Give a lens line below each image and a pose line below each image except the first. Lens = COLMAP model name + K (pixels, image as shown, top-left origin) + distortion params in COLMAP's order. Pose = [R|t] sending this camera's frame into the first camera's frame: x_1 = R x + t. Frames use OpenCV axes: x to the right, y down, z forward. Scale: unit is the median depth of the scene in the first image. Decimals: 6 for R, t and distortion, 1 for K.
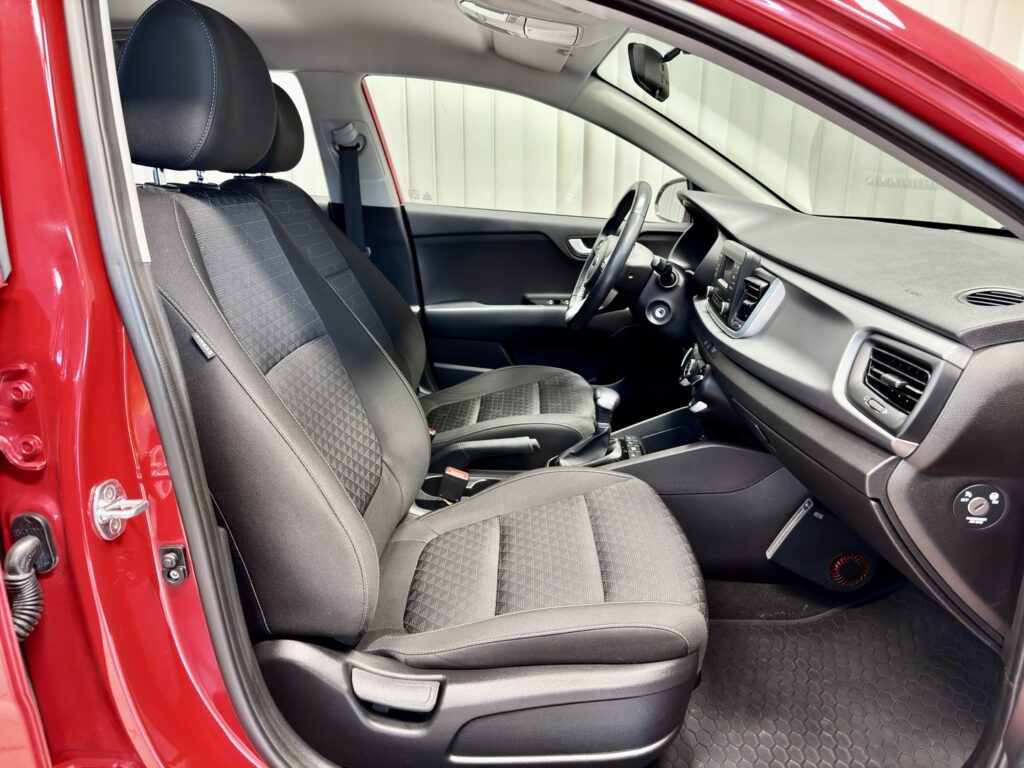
lens RADIAL K [[747.3, 0, 489.5], [0, 747.3, 403.9], [0, 0, 1]] dist [0.088114, -0.117611]
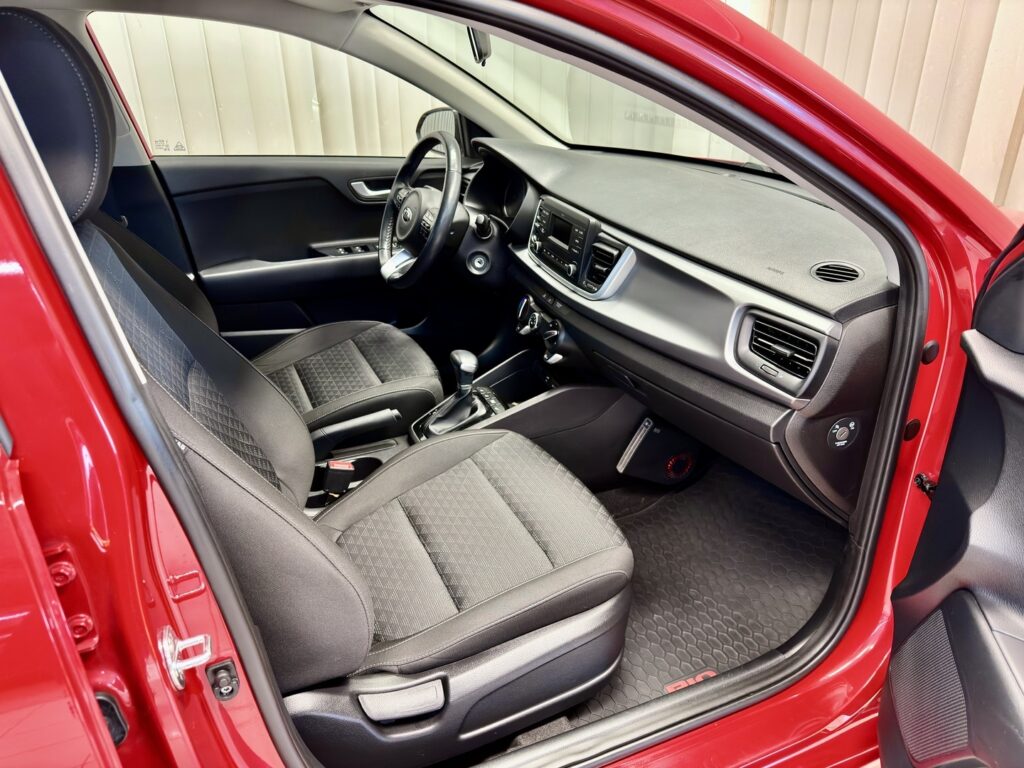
lens RADIAL K [[747.3, 0, 508.3], [0, 747.3, 419.2], [0, 0, 1]] dist [0.088114, -0.117611]
pose [[0.898383, -0.215145, 0.382911, -0.240408], [0.147446, 0.968950, 0.198483, -0.147832], [-0.413724, -0.121855, 0.902210, 0.023667]]
